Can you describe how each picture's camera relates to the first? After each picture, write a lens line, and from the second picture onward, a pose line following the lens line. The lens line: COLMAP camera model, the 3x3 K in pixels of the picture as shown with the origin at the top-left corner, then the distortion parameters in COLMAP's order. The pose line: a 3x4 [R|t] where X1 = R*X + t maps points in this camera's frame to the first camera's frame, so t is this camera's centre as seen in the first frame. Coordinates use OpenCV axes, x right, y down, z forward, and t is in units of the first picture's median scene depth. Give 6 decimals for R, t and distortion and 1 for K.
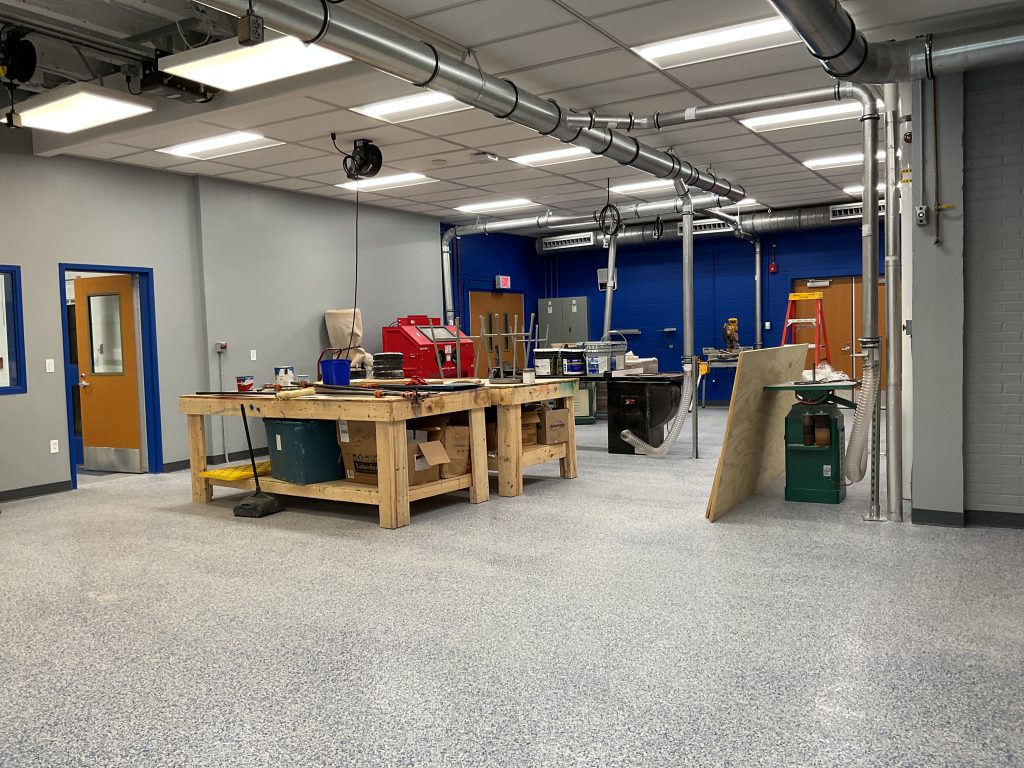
lens RADIAL K [[846.5, 0, 508.1], [0, 846.5, 379.1], [0, 0, 1]] dist [0.065669, -0.133072]
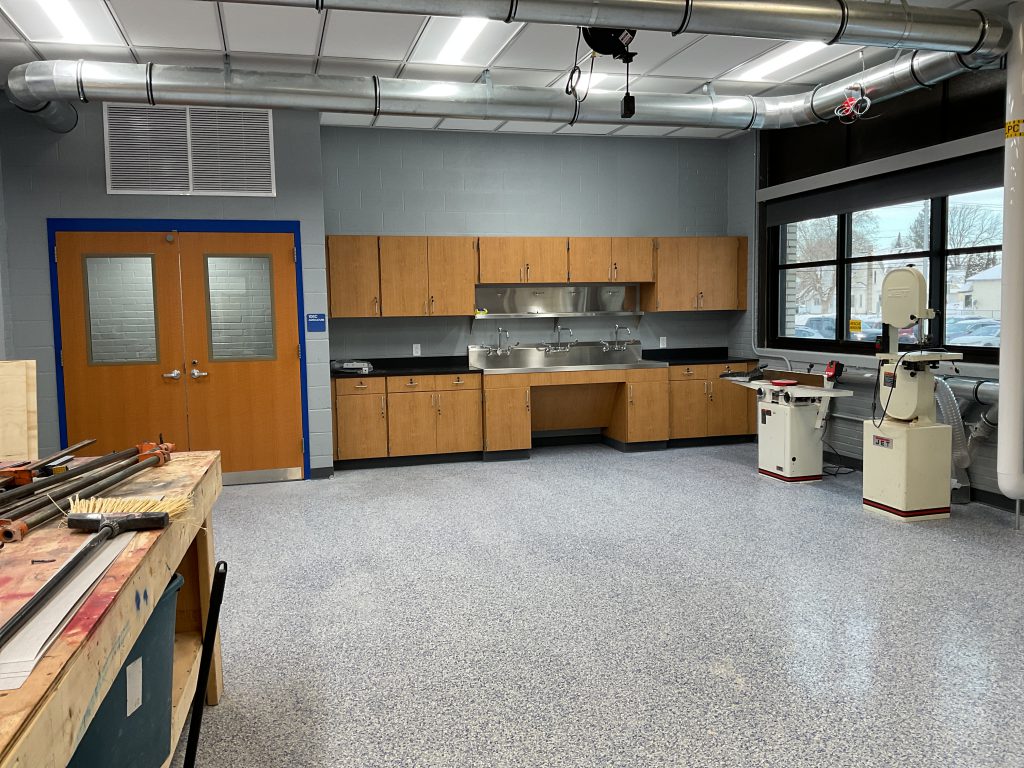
lens RADIAL K [[845.0, 0, 508.3], [0, 845.0, 376.6], [0, 0, 1]] dist [0.130444, -0.242411]
pose [[-0.728313, -0.010532, 0.685164, -0.574687], [0.077377, 0.992223, 0.097502, -0.054547], [-0.680862, 0.124028, -0.721834, 1.113939]]
